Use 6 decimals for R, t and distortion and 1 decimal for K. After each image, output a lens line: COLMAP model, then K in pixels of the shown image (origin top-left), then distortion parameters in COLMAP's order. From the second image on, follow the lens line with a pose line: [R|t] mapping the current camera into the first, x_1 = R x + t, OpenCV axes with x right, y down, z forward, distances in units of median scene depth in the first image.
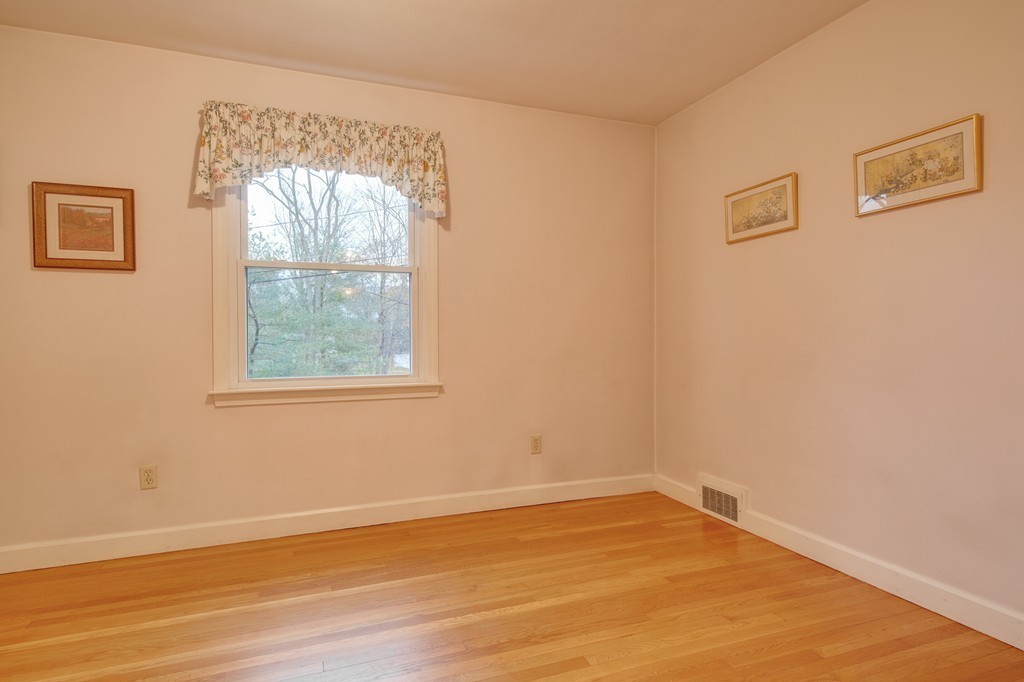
lens RADIAL K [[575.2, 0, 517.6], [0, 575.2, 339.7], [0, 0, 1]] dist [0.006873, -0.003616]
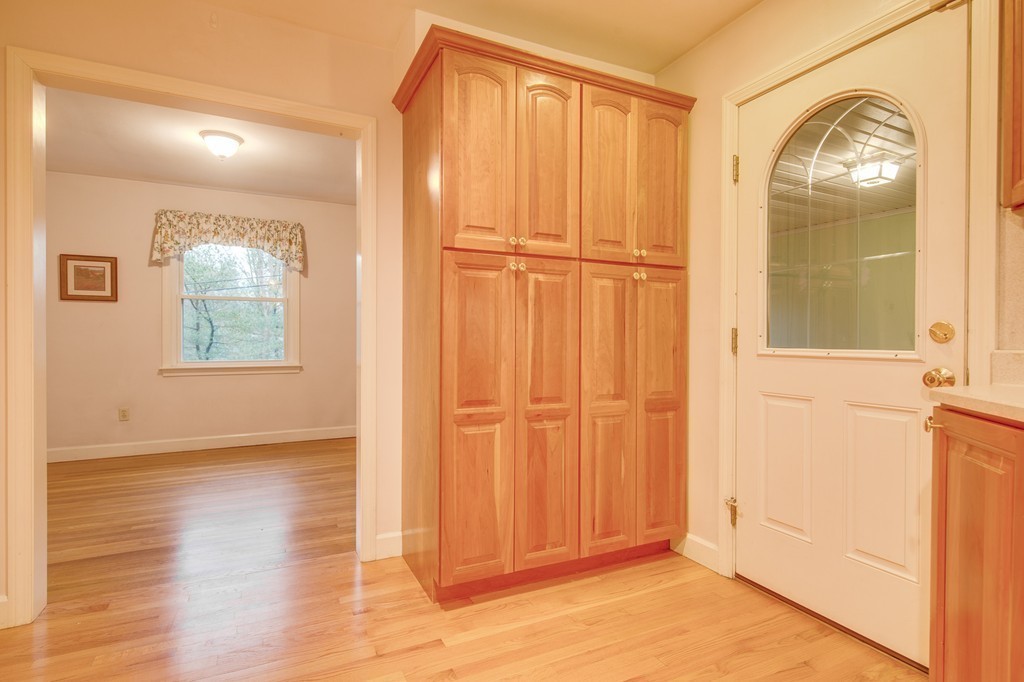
lens RADIAL K [[524.0, 0, 517.3], [0, 524.0, 340.9], [0, 0, 1]] dist [0.004062, -0.001047]
pose [[0.995572, 0.007396, 0.093712, 0.430055], [-0.007225, 0.999972, -0.002158, 0.000833], [-0.093725, 0.001472, 0.995597, -0.750224]]
